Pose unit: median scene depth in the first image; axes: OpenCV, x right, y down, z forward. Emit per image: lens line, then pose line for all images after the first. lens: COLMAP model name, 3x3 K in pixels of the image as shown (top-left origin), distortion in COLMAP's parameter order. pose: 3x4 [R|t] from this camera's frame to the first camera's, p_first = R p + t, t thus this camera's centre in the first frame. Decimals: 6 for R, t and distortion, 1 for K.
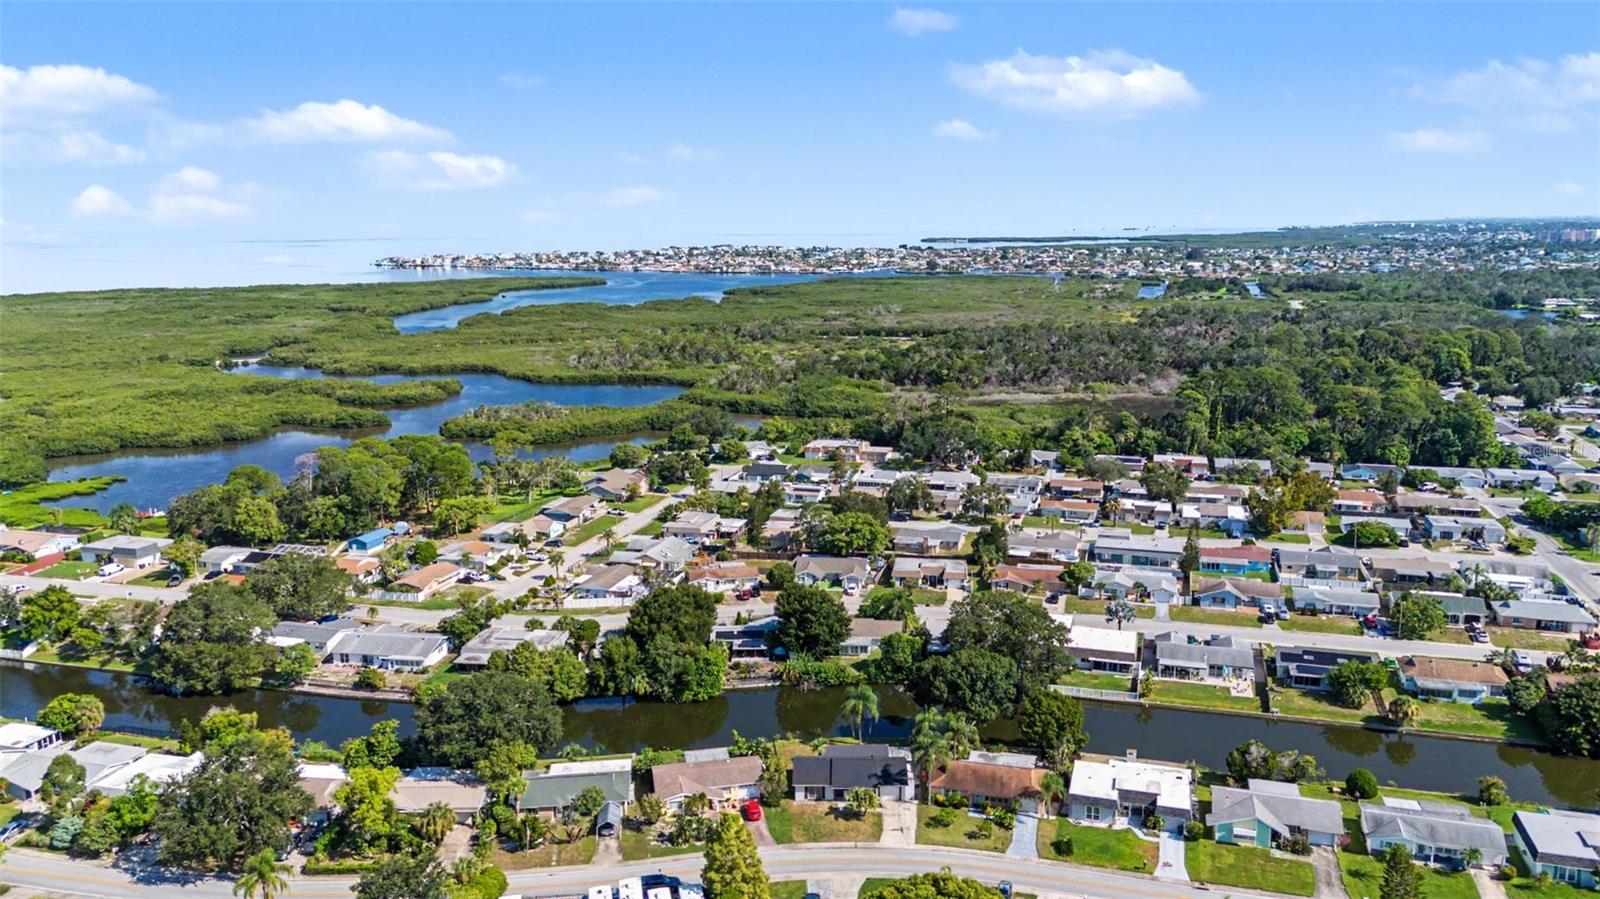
lens RADIAL K [[1181.8, 0, 790.1], [0, 1181.8, 446.6], [0, 0, 1]] dist [0.070516, -0.064678]
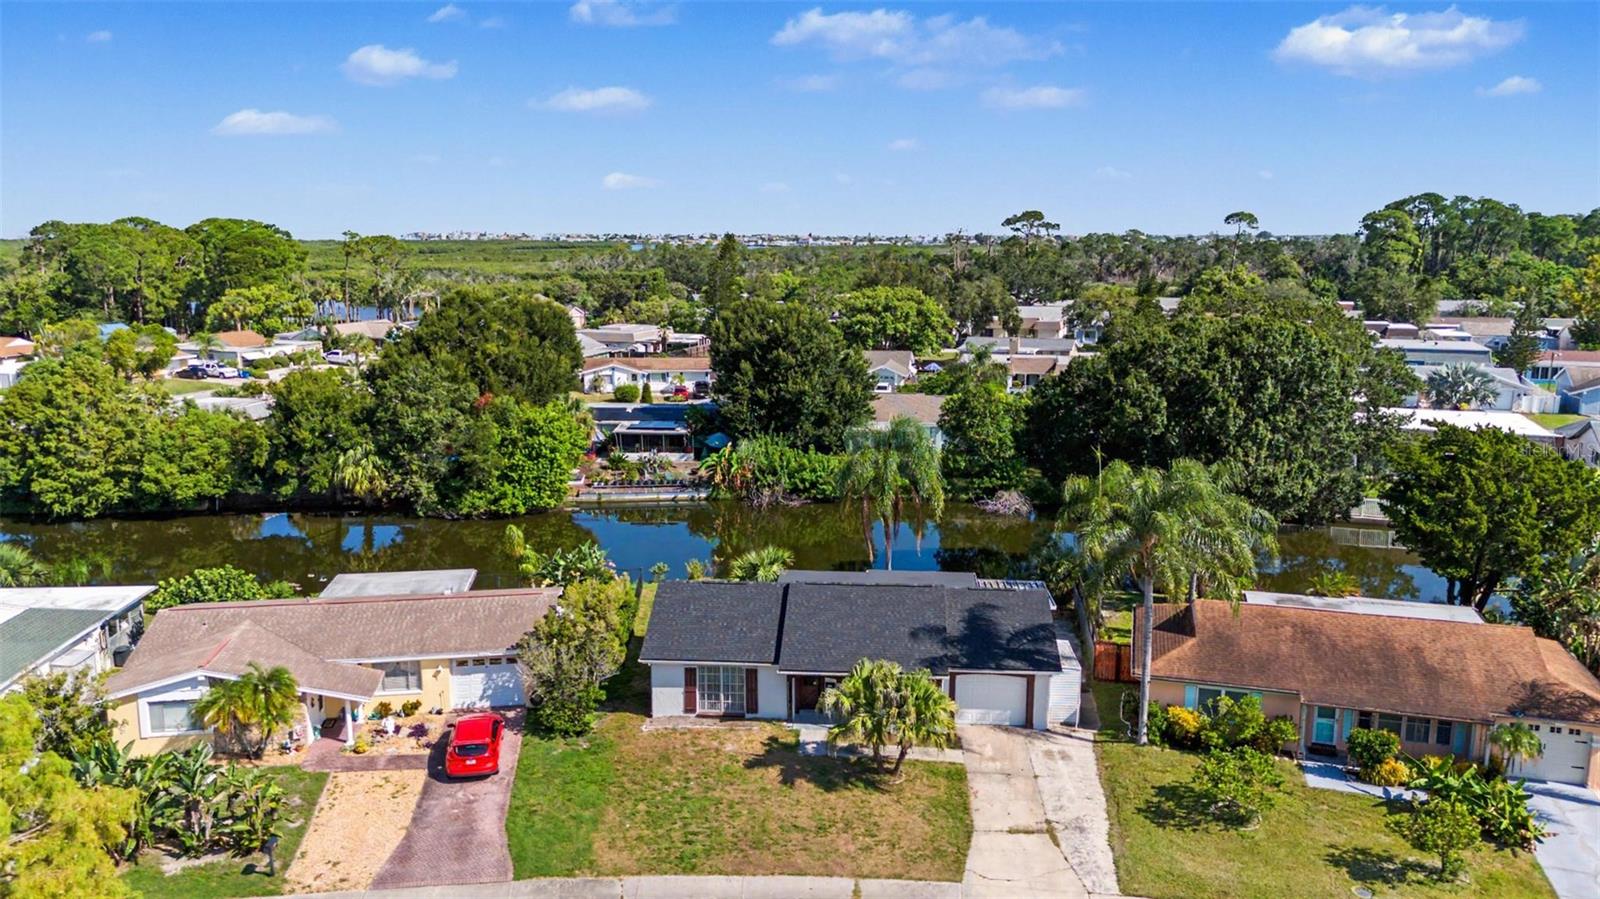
lens RADIAL K [[1181.8, 0, 799.1], [0, 1181.8, 453.1], [0, 0, 1]] dist [0.070516, -0.064678]
pose [[0.999431, 0.022410, -0.025204, 0.044874], [-0.022533, 0.999735, -0.004620, 0.235971], [0.025093, 0.005185, 0.999672, 0.721624]]
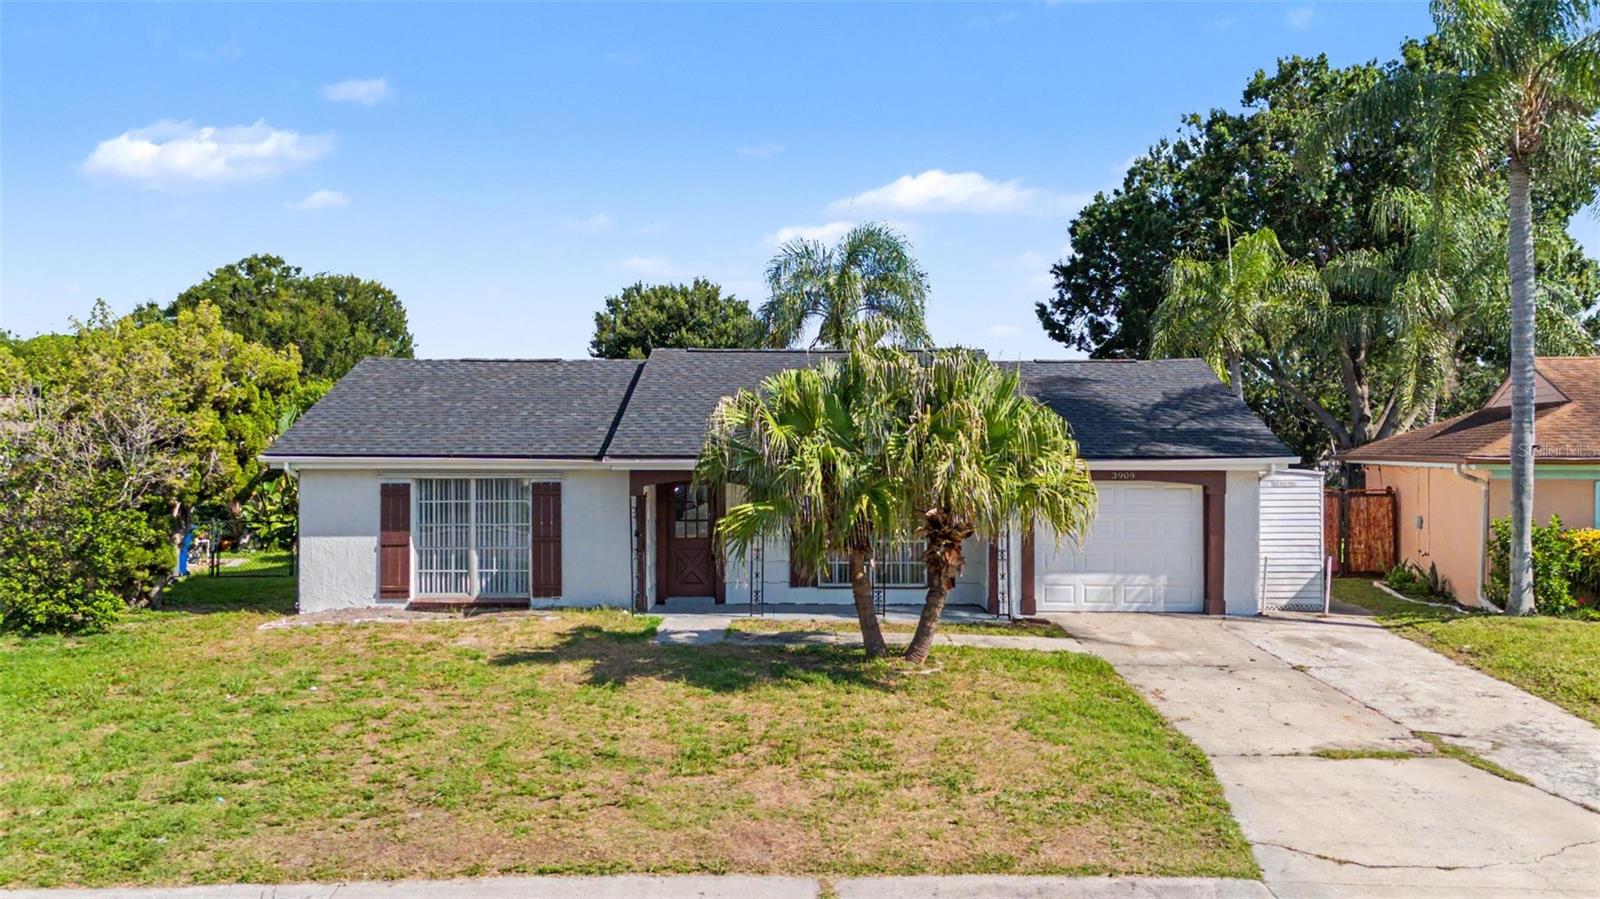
lens RADIAL K [[1181.8, 0, 808.3], [0, 1181.8, 455.7], [0, 0, 1]] dist [0.070516, -0.064678]
pose [[0.999108, 0.014366, 0.039722, 0.048563], [-0.006978, 0.983603, -0.180213, 0.303166], [-0.041659, 0.179775, 0.982825, 0.884083]]
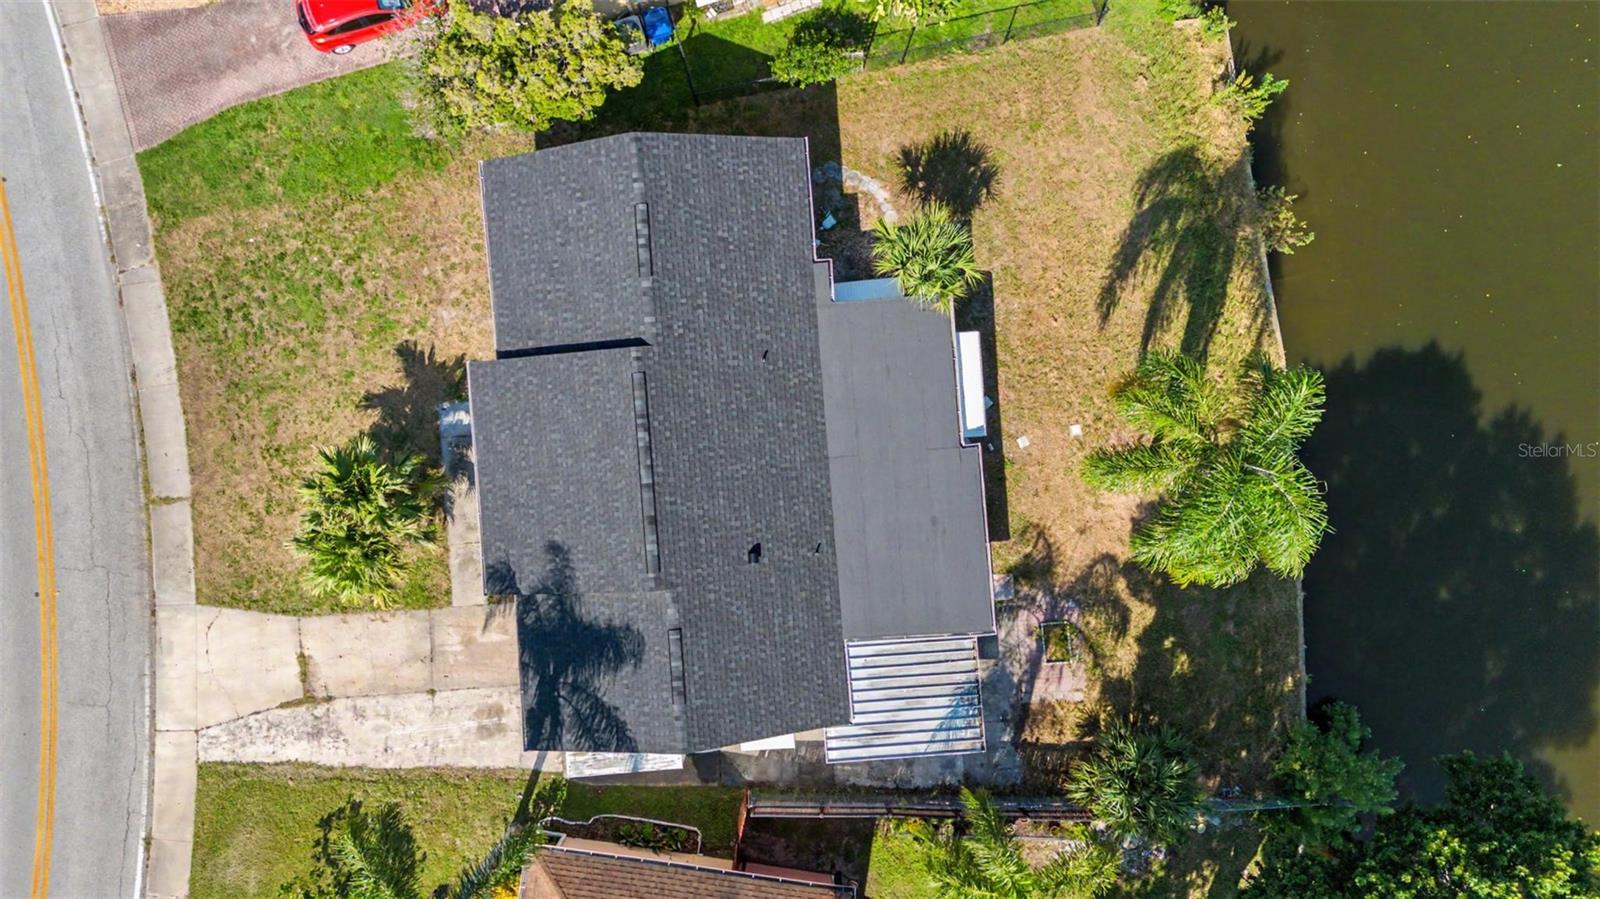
lens RADIAL K [[1181.8, 0, 802.0], [0, 1181.8, 455.8], [0, 0, 1]] dist [0.070516, -0.064678]
pose [[0.106453, 0.994274, 0.009350, 0.053631], [-0.191412, 0.011264, 0.981445, 0.081422], [0.975720, -0.106268, 0.191515, 1.004359]]
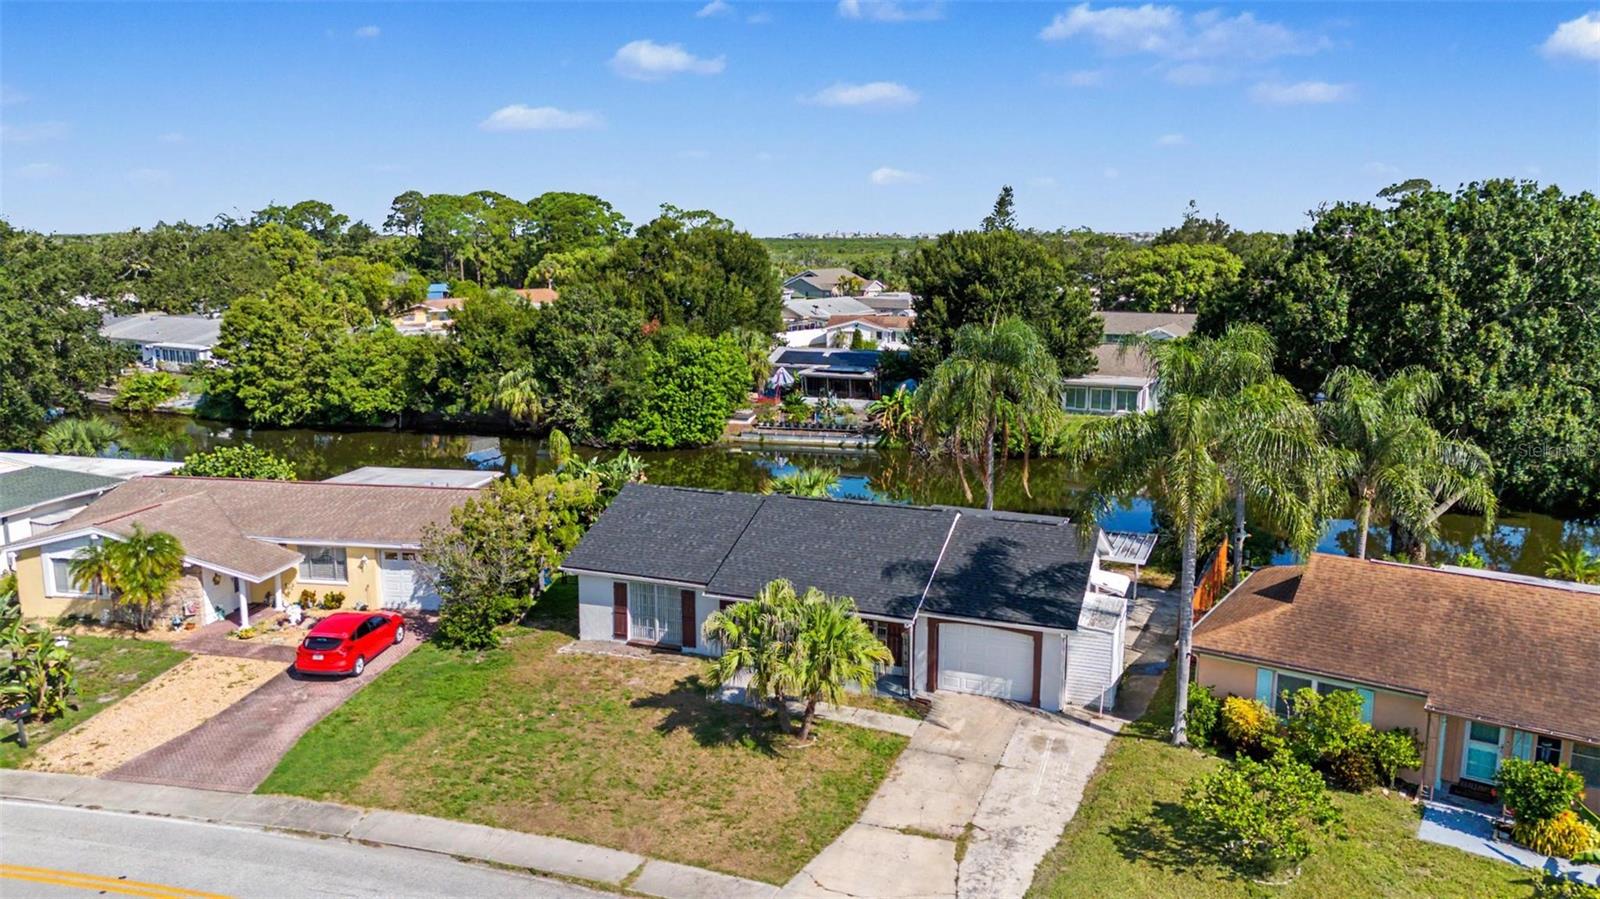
lens RADIAL K [[1181.8, 0, 798.0], [0, 1181.8, 451.1], [0, 0, 1]] dist [0.070516, -0.064678]
pose [[0.942836, 0.078420, -0.323899, 0.116263], [-0.080057, 0.996756, 0.008291, 0.256003], [0.323498, 0.018113, 0.946055, 0.796223]]
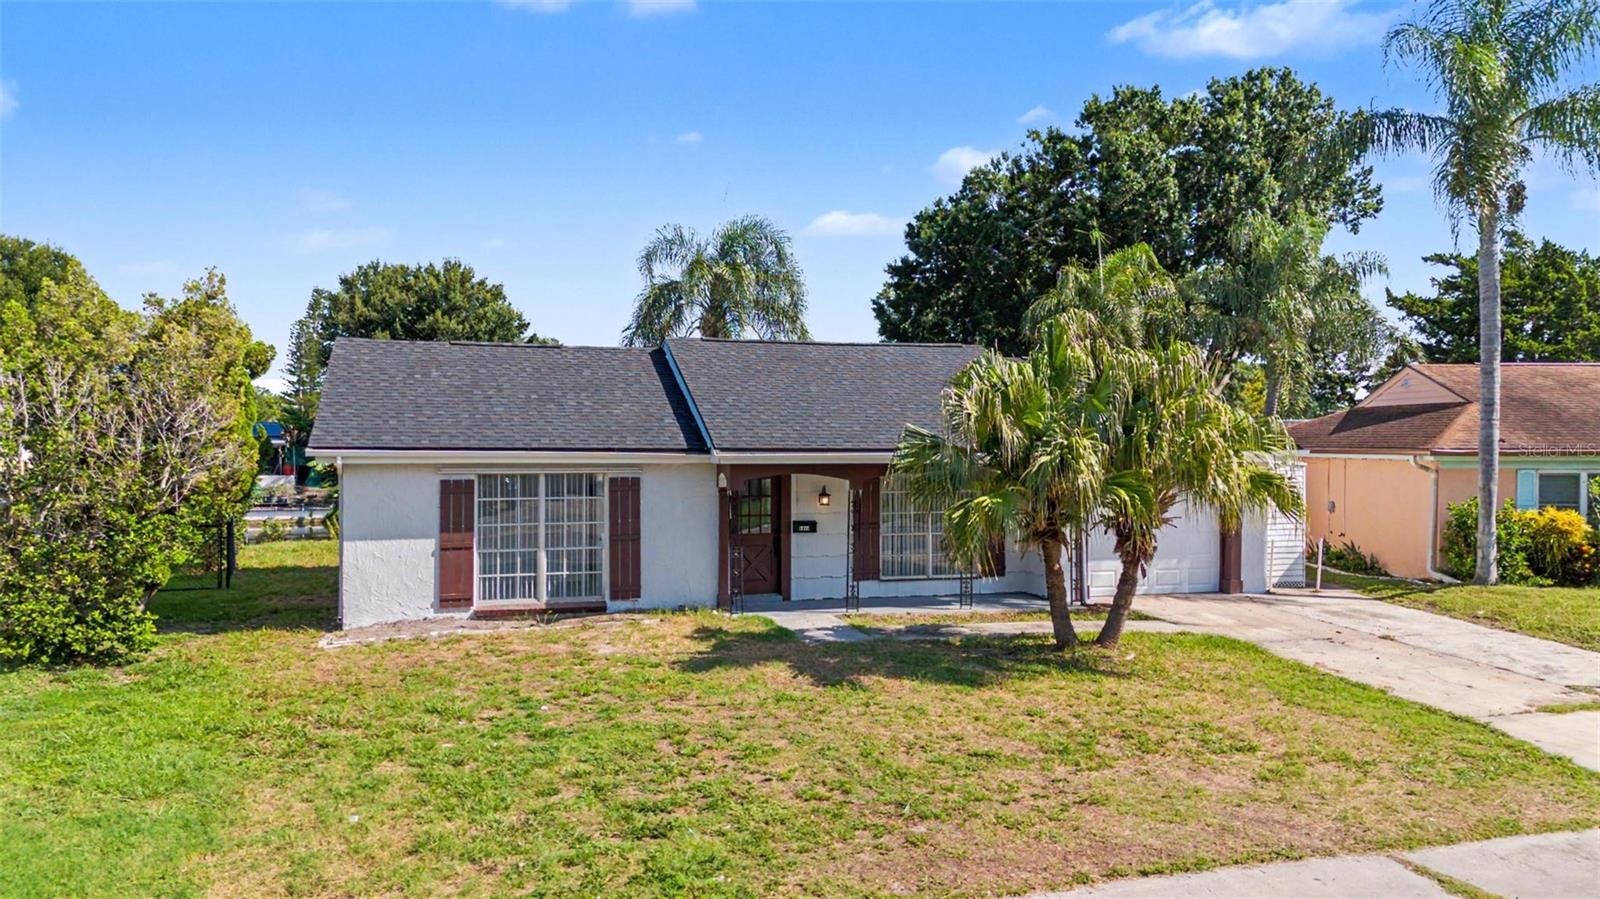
lens RADIAL K [[1181.8, 0, 807.6], [0, 1181.8, 450.6], [0, 0, 1]] dist [0.070516, -0.064678]
pose [[0.945821, 0.013506, 0.324408, 0.008891], [0.045182, 0.983938, -0.172696, 0.302104], [-0.321530, 0.177997, 0.930019, 0.892782]]
